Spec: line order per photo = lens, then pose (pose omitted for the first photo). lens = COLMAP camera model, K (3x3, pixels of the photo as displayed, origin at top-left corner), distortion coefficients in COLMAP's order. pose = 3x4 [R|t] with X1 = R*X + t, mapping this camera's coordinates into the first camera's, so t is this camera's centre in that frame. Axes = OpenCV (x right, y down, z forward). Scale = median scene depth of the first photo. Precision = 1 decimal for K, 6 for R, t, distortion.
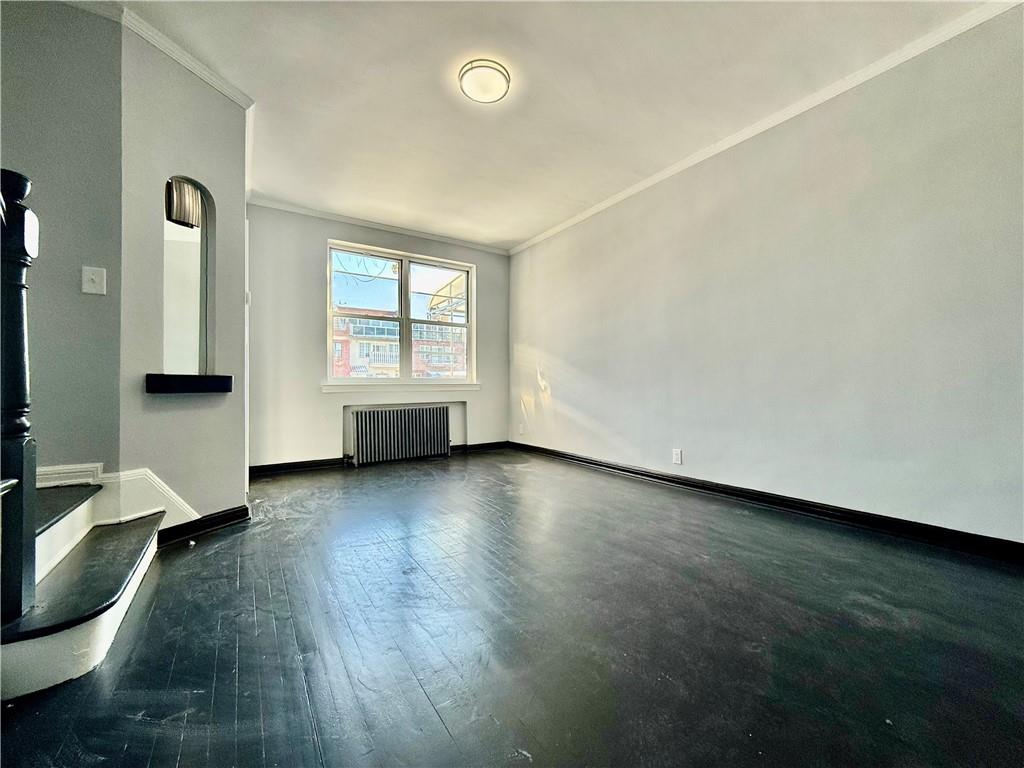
lens RADIAL K [[406.5, 0, 518.7], [0, 406.5, 381.7], [0, 0, 1]] dist [-0.001780, 0.000192]
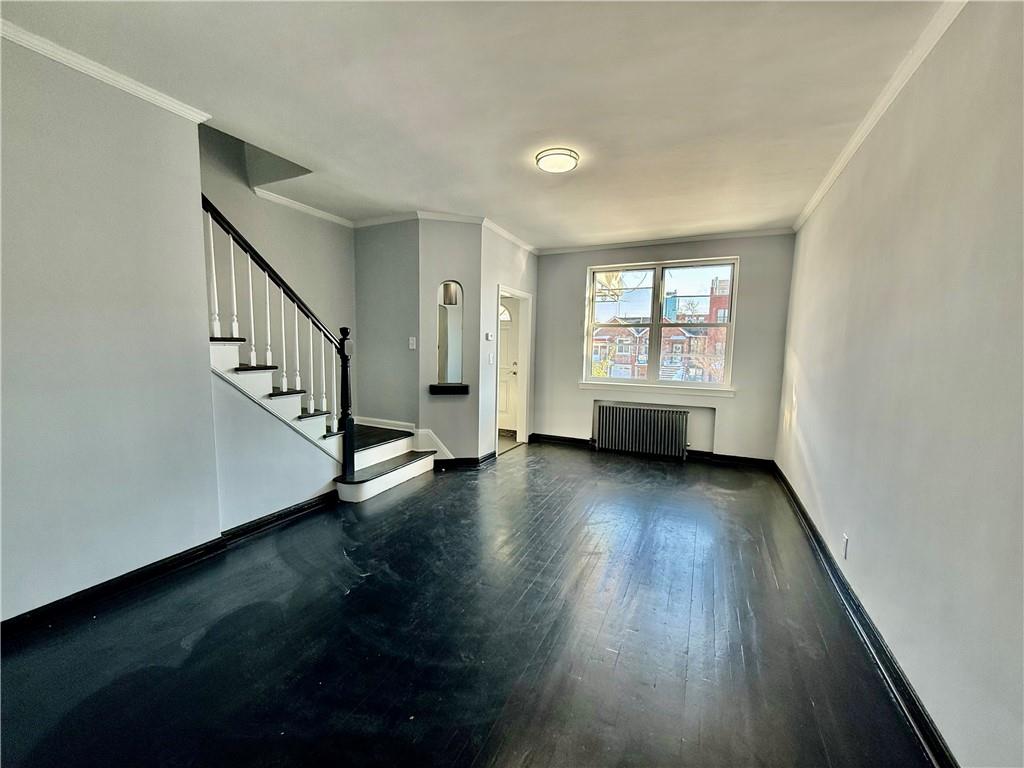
lens RADIAL K [[406.5, 0, 512.8], [0, 406.5, 382.0], [0, 0, 1]] dist [-0.001780, 0.000192]
pose [[0.507867, 0.088471, -0.856880, 0.475122], [-0.013255, 0.995397, 0.094917, -0.103585], [0.861333, -0.036848, 0.506702, 0.133502]]
